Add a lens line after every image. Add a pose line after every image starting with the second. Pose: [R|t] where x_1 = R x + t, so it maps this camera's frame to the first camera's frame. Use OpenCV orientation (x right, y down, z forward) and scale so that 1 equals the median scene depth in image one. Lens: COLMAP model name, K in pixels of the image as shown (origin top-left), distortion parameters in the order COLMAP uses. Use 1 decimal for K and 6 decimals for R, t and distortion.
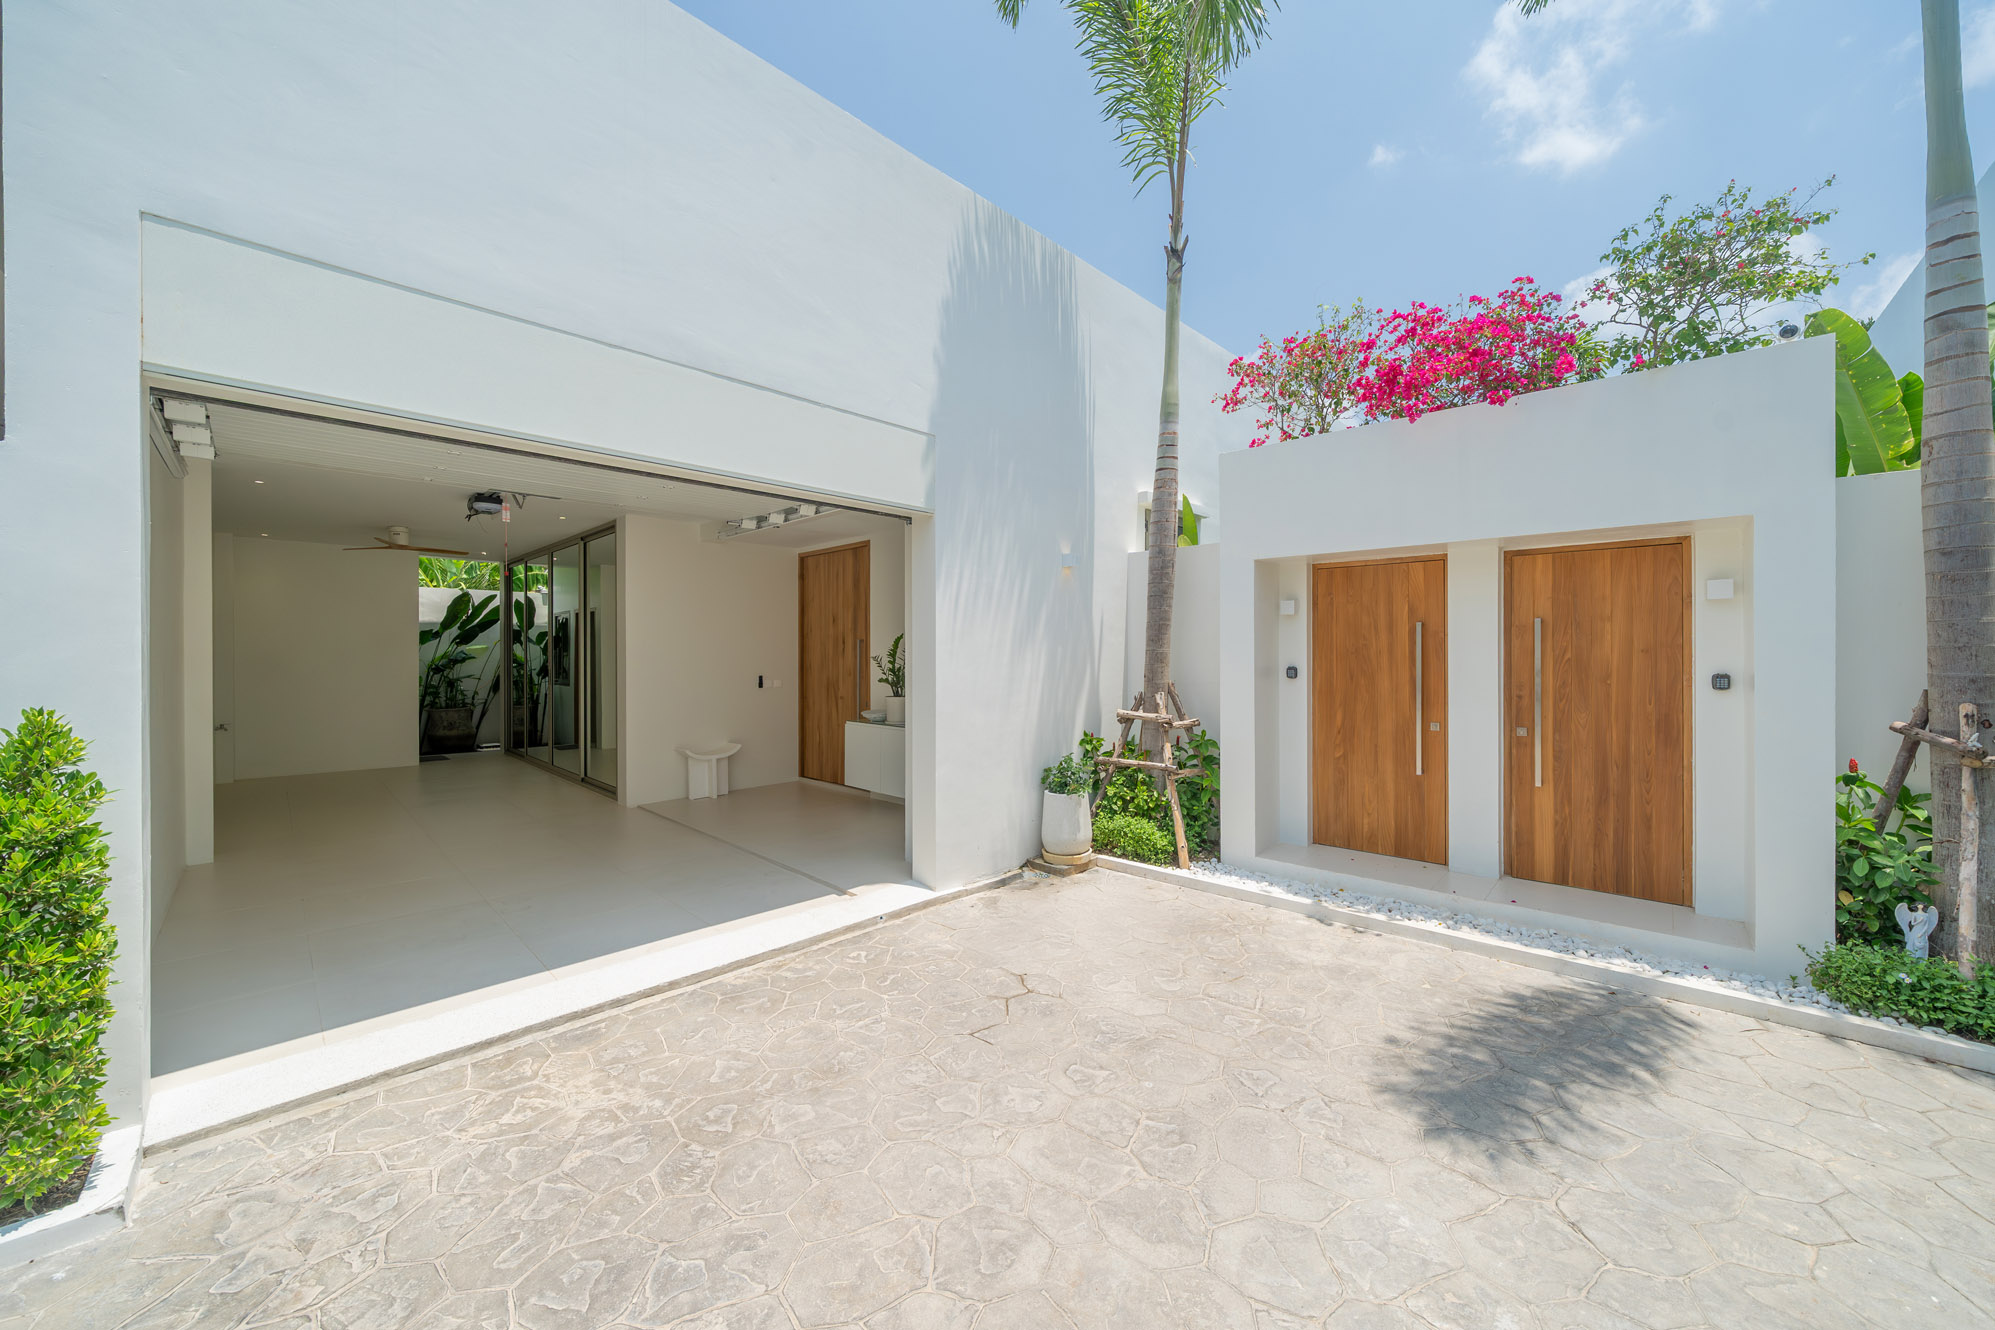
lens RADIAL K [[712.6, 0, 996.0], [0, 712.6, 669.8], [0, 0, 1]] dist [-0.000116, -0.000037]
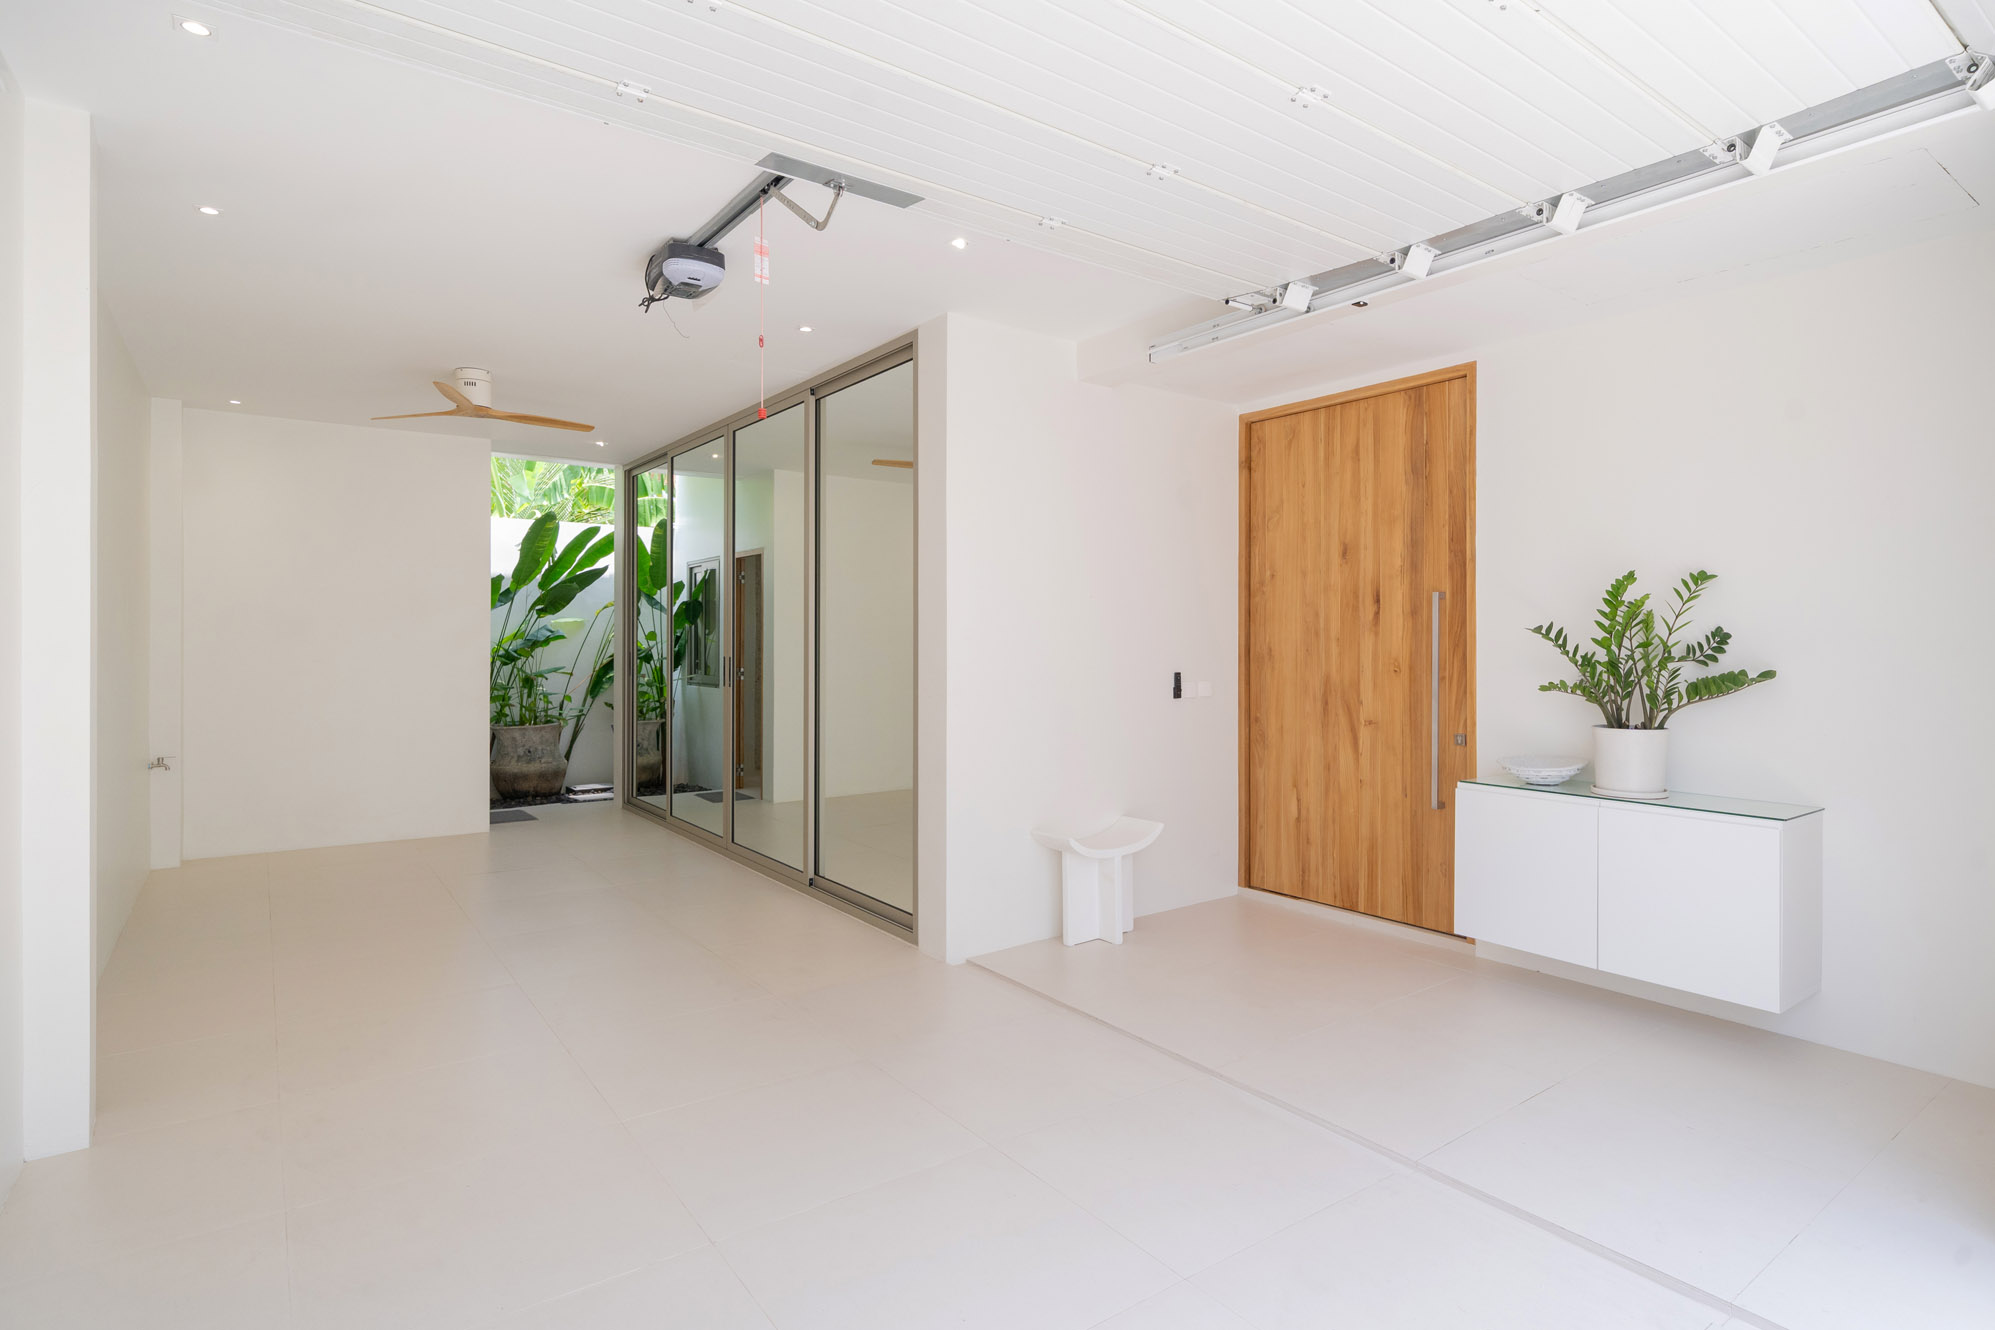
lens RADIAL K [[928.1, 0, 997.5], [0, 928.1, 665.0], [0, 0, 1]] dist [0.001923, -0.000017]
pose [[0.992473, 0.006359, -0.122301, -0.302411], [-0.006240, 0.999980, 0.001357, 0.002497], [0.122308, -0.000584, 0.992492, 0.306670]]
